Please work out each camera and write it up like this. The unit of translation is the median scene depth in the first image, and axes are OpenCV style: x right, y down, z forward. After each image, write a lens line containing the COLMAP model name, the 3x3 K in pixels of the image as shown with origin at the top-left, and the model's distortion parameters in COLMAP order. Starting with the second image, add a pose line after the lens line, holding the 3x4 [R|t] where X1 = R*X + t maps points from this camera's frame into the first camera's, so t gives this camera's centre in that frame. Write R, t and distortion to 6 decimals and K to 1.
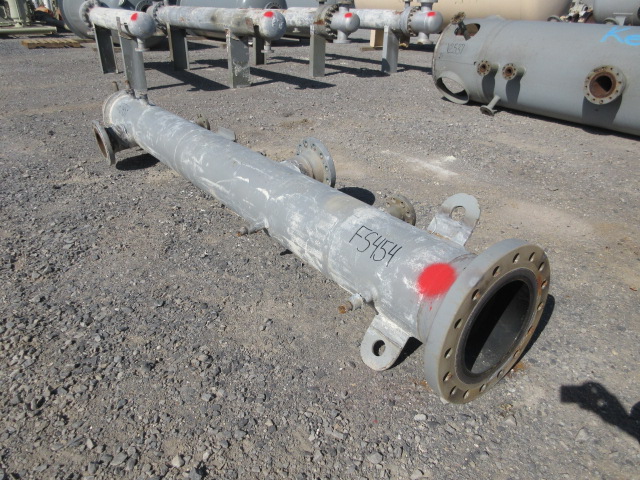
lens RADIAL K [[490.1, 0, 320.0], [0, 490.1, 240.0], [0, 0, 1]] dist [0.006925, 0.002756]
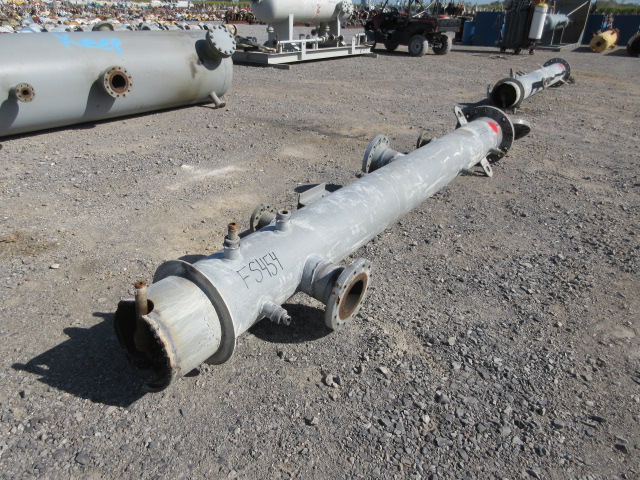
lens RADIAL K [[482.6, 0, 320.0], [0, 482.6, 240.0], [0, 0, 1]] dist [-0.000080, -0.003610]
pose [[-0.333296, -0.436194, 0.835852, -0.797051], [0.382368, 0.747826, 0.542726, -0.518183], [-0.861806, 0.500491, -0.082461, 0.937696]]
